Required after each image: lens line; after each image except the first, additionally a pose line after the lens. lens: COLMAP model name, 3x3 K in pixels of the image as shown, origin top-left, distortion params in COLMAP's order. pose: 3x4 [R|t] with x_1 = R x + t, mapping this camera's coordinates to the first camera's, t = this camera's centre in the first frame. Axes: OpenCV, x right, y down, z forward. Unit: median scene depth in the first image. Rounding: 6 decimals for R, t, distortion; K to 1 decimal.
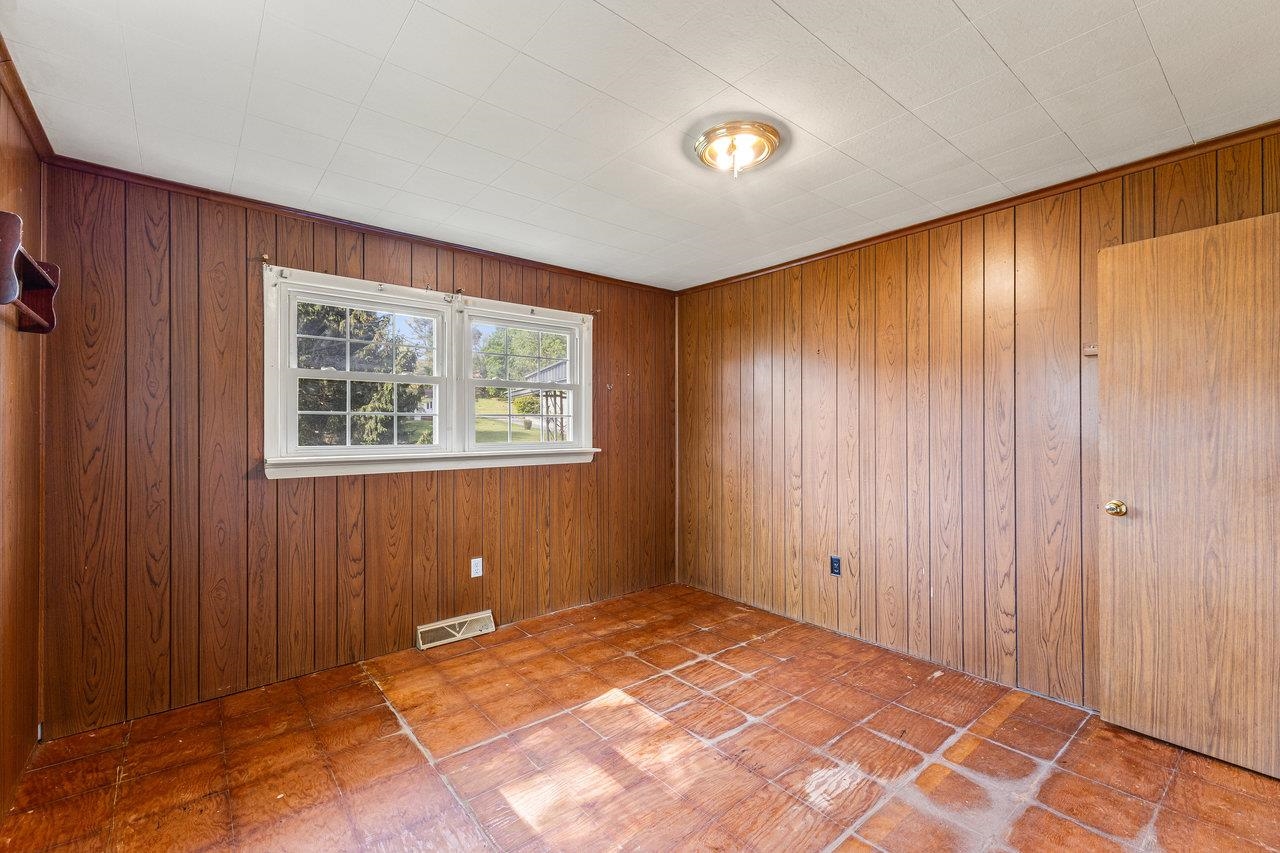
lens RADIAL K [[551.7, 0, 639.2], [0, 551.7, 426.2], [0, 0, 1]] dist [0.011813, -0.001849]
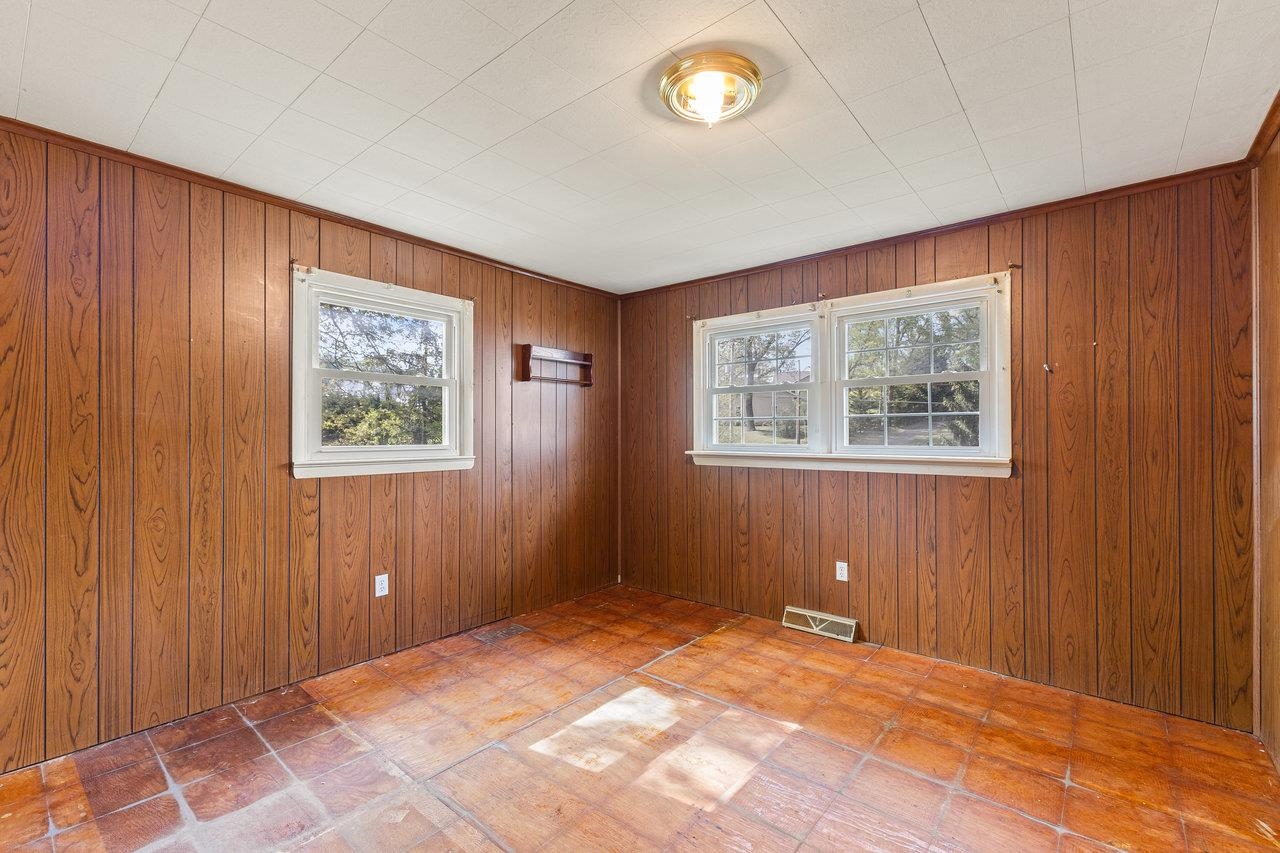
lens RADIAL K [[551.7, 0, 637.0], [0, 551.7, 432.1], [0, 0, 1]] dist [0.011813, -0.001849]
pose [[0.171118, 0.004818, -0.985239, 0.694718], [0.010496, 0.999922, 0.006713, -0.004244], [0.985195, -0.011490, 0.171054, 0.532042]]
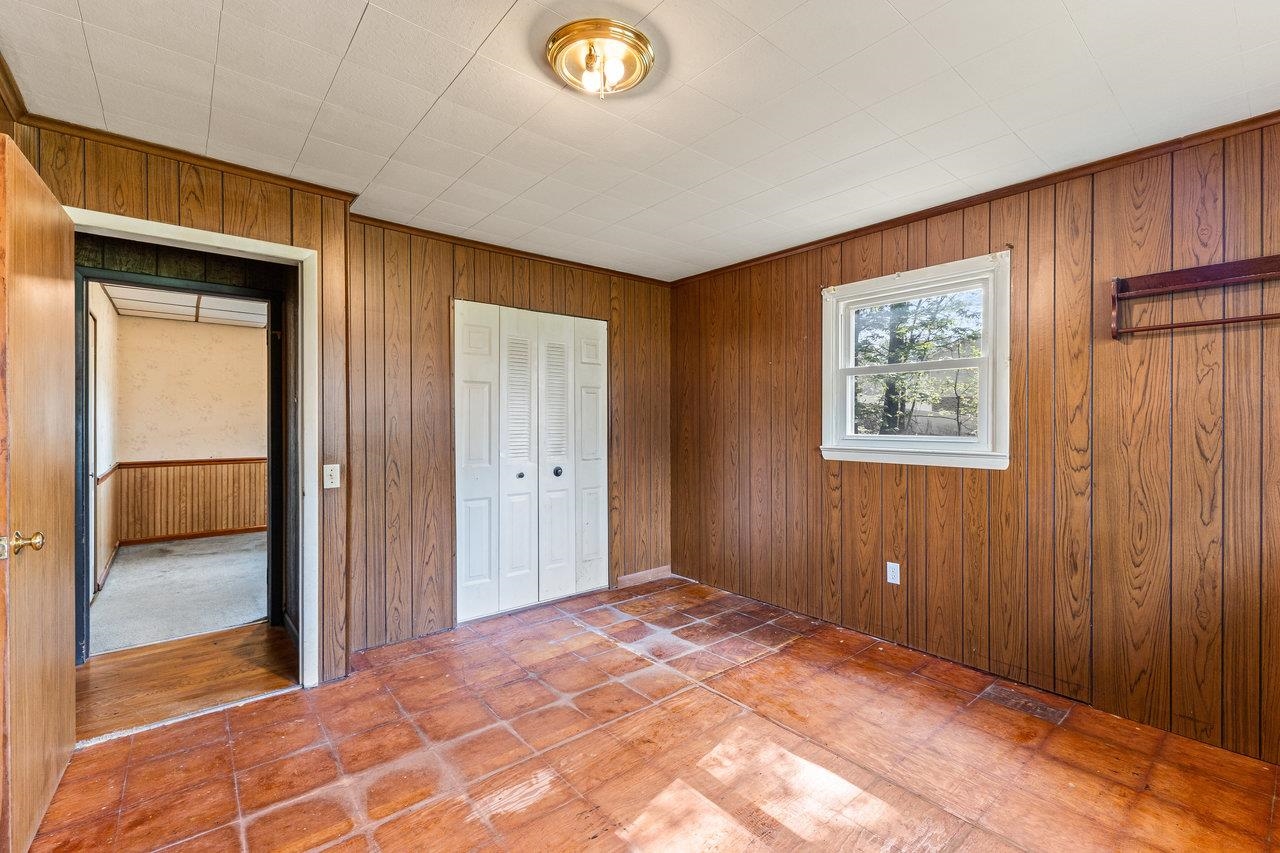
lens RADIAL K [[551.7, 0, 641.7], [0, 551.7, 427.8], [0, 0, 1]] dist [0.011813, -0.001849]
pose [[-0.999983, 0.003992, -0.004221, 0.087032], [0.004009, 0.999984, -0.004048, 0.010438], [0.004204, -0.004065, -0.999983, 1.272171]]
